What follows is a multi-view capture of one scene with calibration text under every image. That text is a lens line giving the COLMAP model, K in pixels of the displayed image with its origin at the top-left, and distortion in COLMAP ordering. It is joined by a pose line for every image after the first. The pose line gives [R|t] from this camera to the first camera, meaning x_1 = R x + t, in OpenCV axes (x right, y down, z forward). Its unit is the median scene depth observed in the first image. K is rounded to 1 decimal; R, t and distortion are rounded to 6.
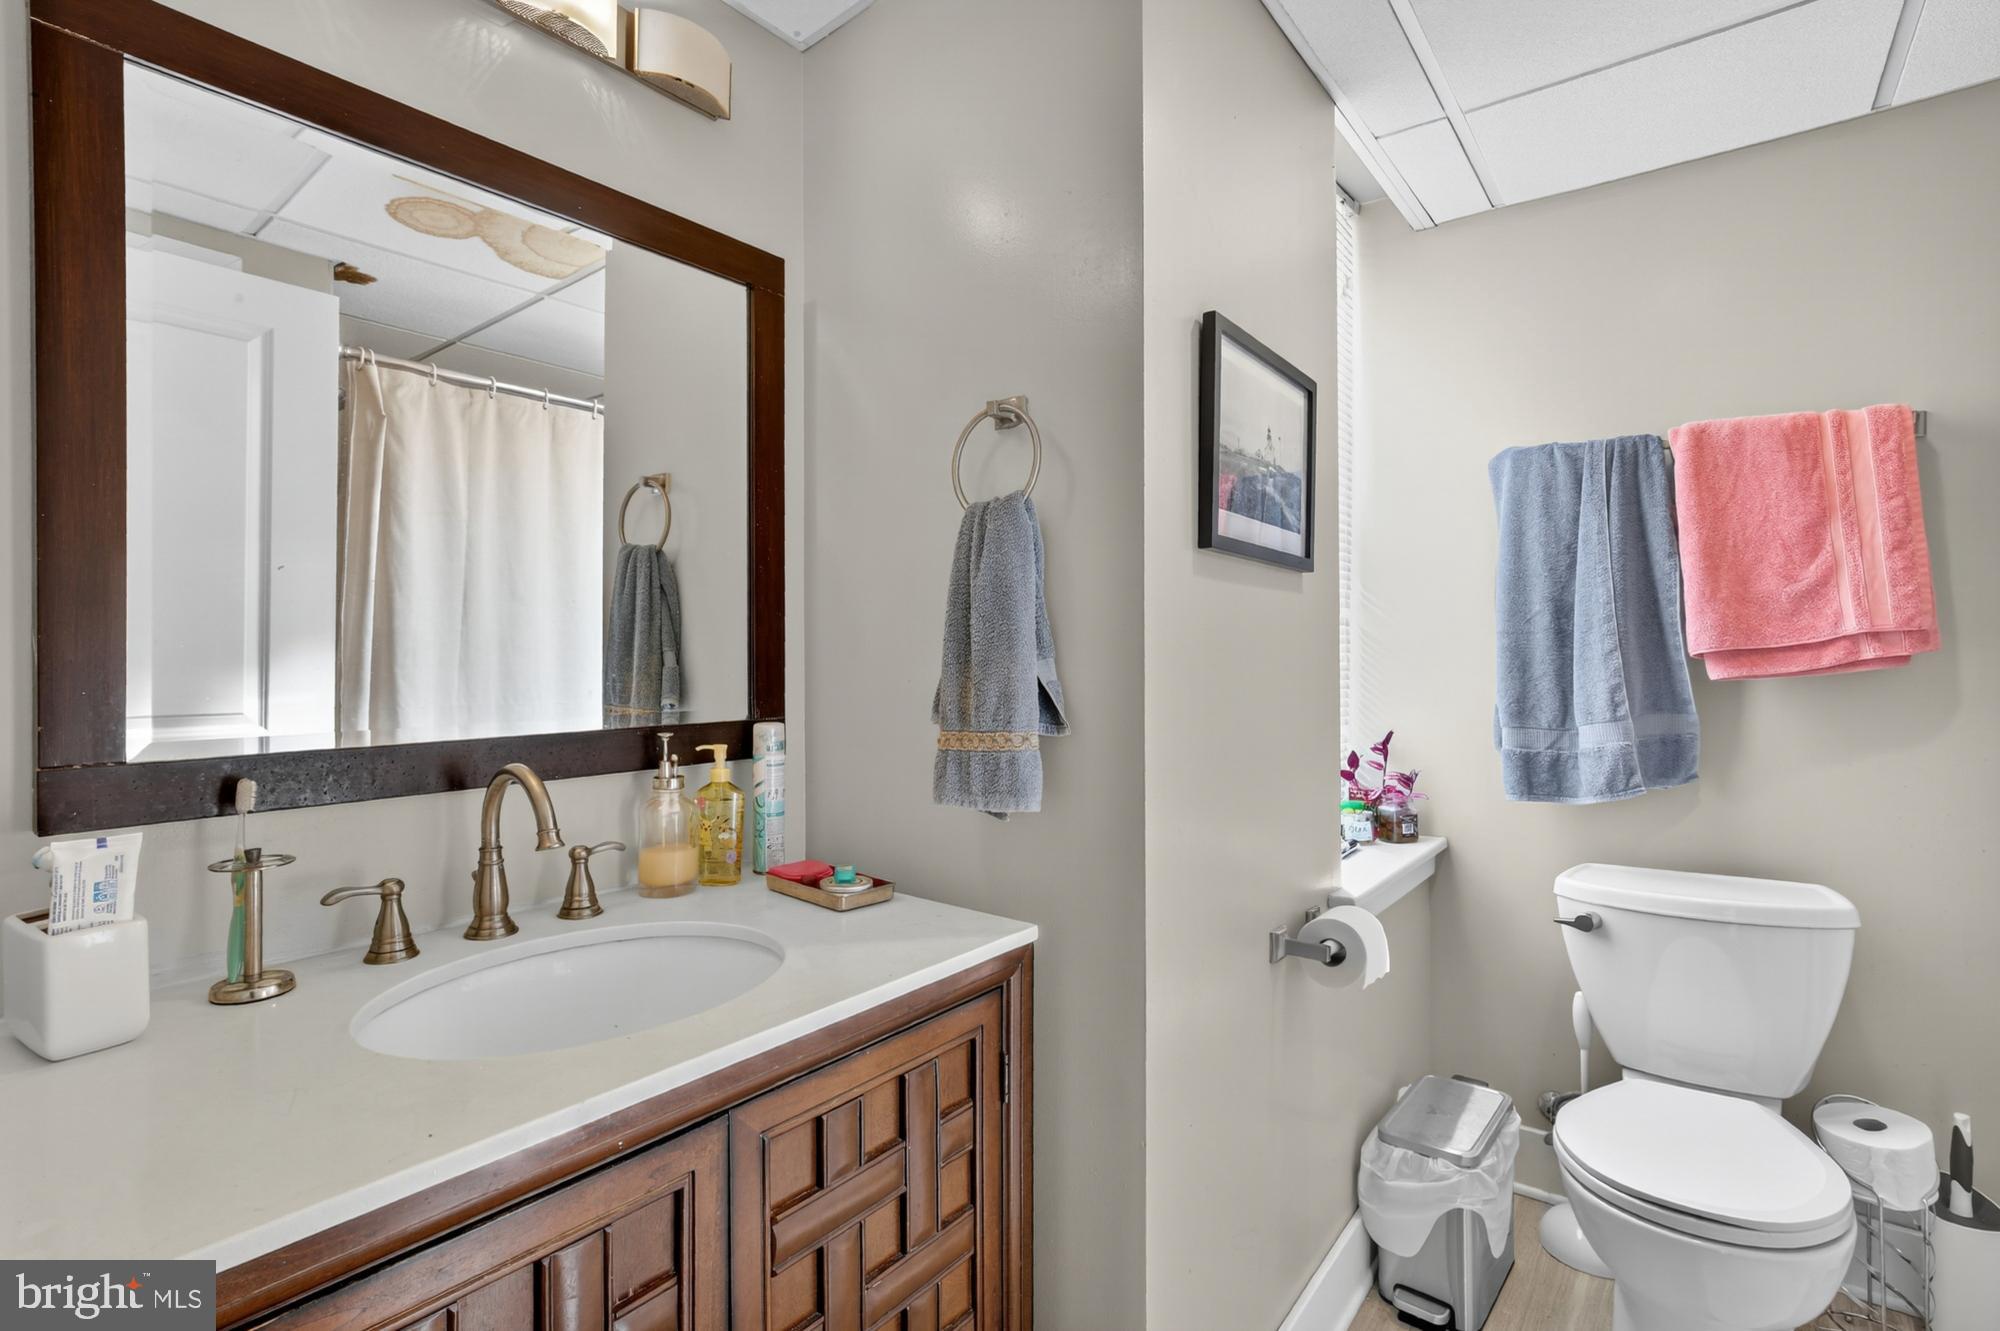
lens RADIAL K [[937.9, 0, 1000.0], [0, 937.9, 665.5], [0, 0, 1]] dist [-0.038662, -0.000320]
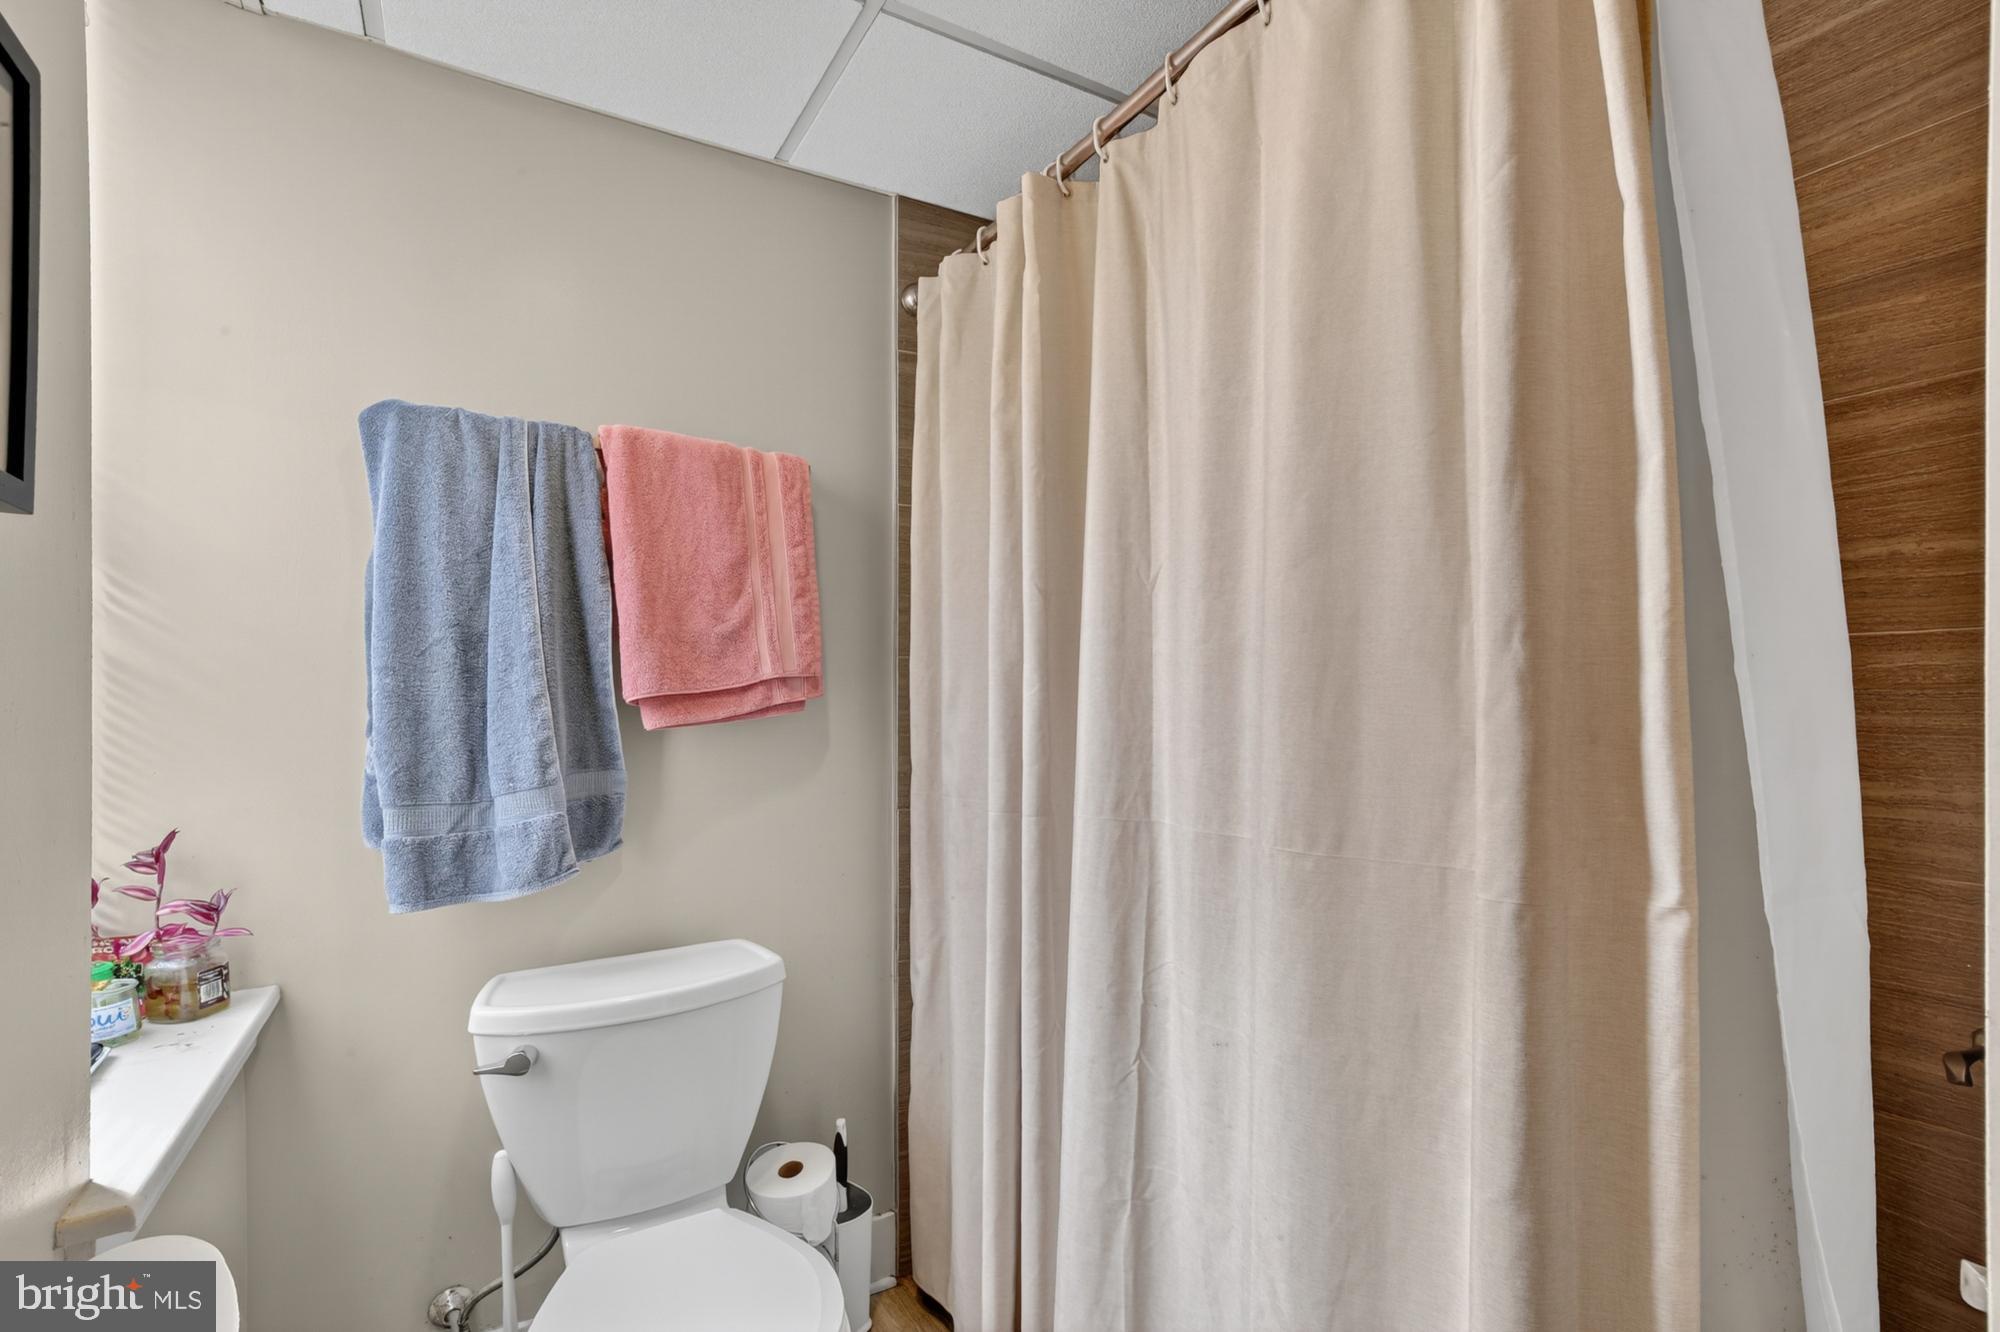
lens RADIAL K [[937.9, 0, 1000.6], [0, 937.9, 696.3], [0, 0, 1]] dist [0.000509, 0.000439]
pose [[0.387370, -0.002426, 0.921921, 0.090112], [0.007525, 0.999972, -0.000531, -0.012197], [-0.921894, 0.007143, 0.387377, 0.339262]]
